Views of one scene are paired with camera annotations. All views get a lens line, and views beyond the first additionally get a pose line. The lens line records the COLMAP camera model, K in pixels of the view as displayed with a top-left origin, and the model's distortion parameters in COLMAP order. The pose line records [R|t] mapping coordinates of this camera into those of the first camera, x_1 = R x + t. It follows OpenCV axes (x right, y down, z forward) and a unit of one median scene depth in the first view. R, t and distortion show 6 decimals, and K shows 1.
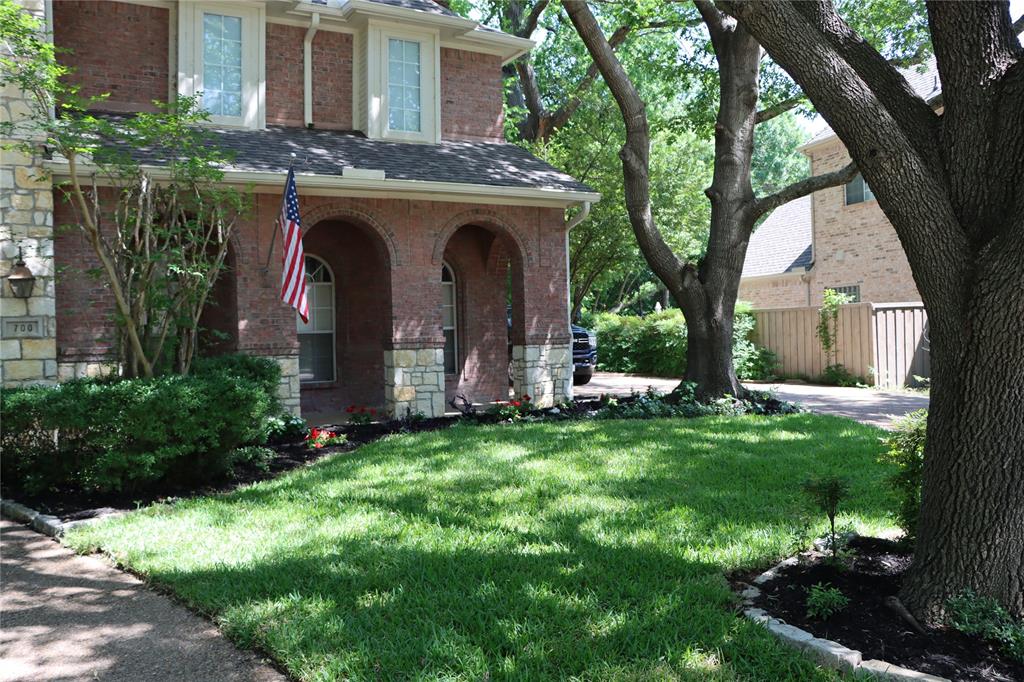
lens RADIAL K [[842.6, 0, 512.8], [0, 842.6, 350.8], [0, 0, 1]] dist [-0.195131, 0.173333]
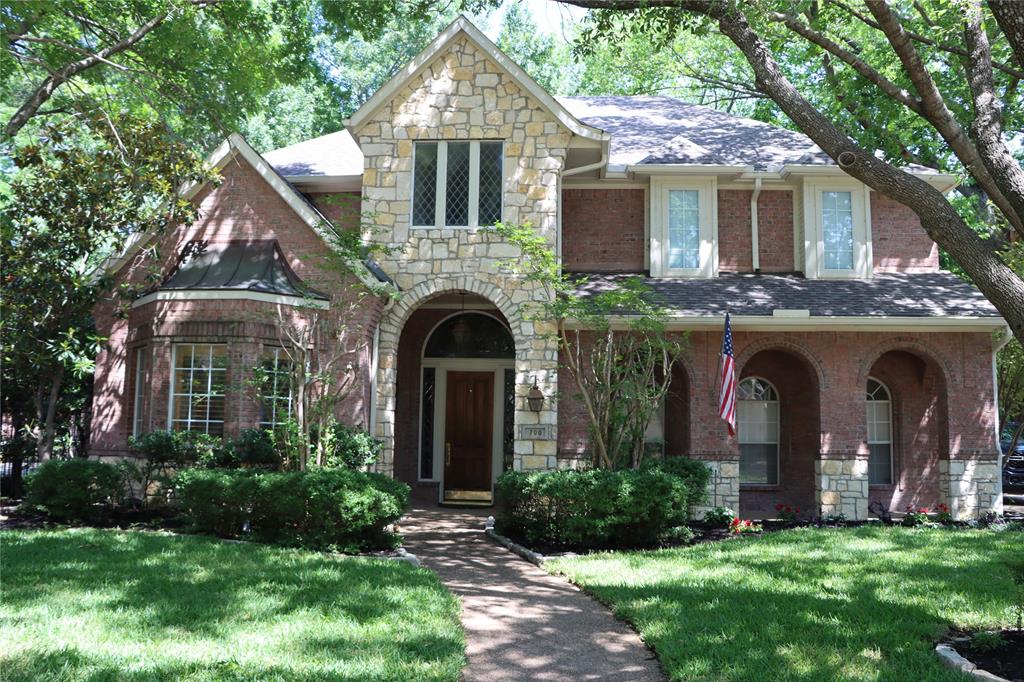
lens RADIAL K [[842.6, 0, 512.8], [0, 842.6, 350.8], [0, 0, 1]] dist [-0.195131, 0.173333]
pose [[0.828725, -0.025218, -0.559087, 0.153328], [-0.048593, 0.991969, -0.116771, 0.002851], [0.557542, 0.123938, 0.820845, -0.209316]]
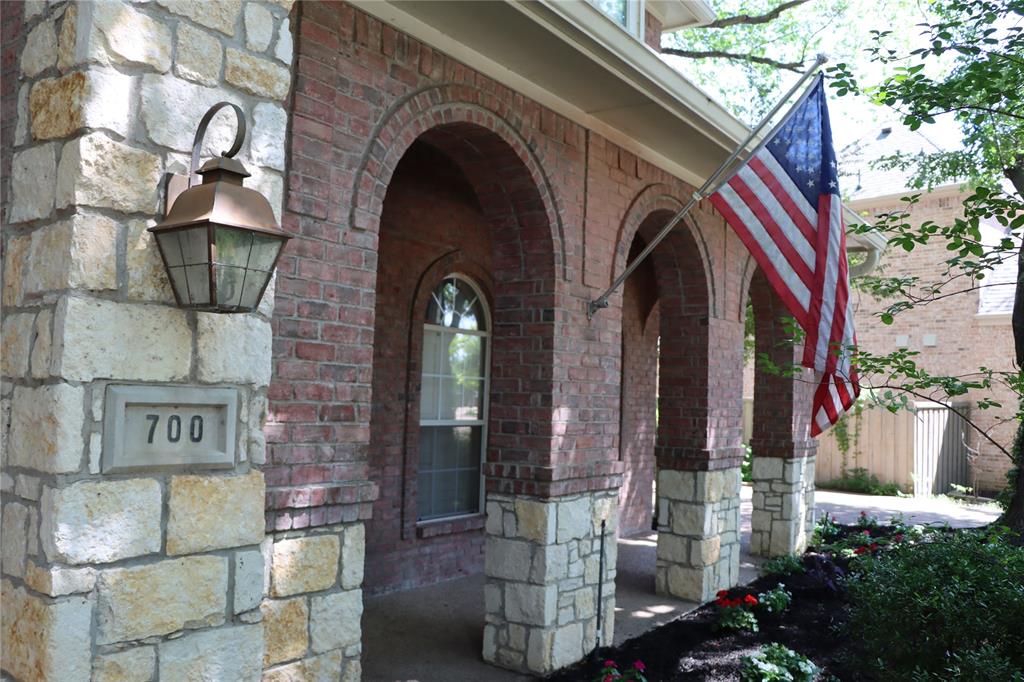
lens RADIAL K [[842.6, 0, 512.8], [0, 842.6, 350.8], [0, 0, 1]] dist [-0.195131, 0.173333]
pose [[0.914752, 0.076823, 0.396644, -0.502179], [-0.046869, 0.995305, -0.084684, -0.029353], [-0.401287, 0.058875, 0.914058, 0.588707]]
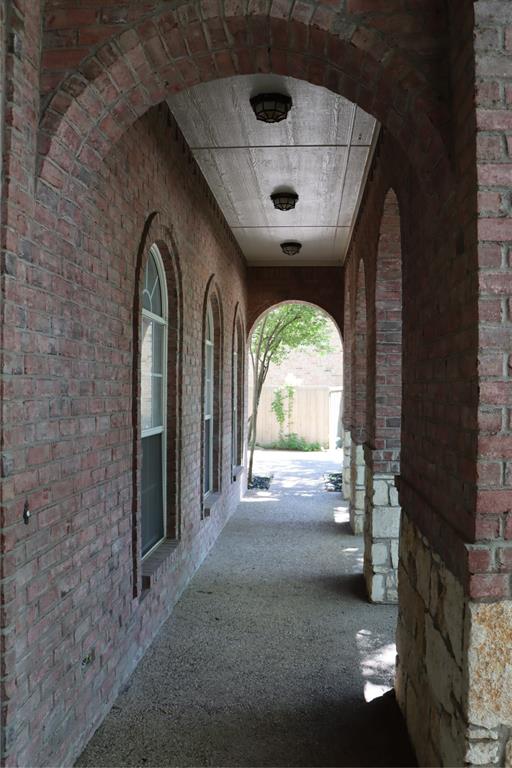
lens RADIAL K [[632.0, 0, 256.0], [0, 632.0, 384.0], [0, 0, 1]] dist [-0.195131, 0.173333]
pose [[0.583285, 0.033870, 0.811561, -0.722146], [-0.002122, 0.999190, -0.040175, -0.035379], [-0.812265, 0.021711, 0.582885, 0.811819]]
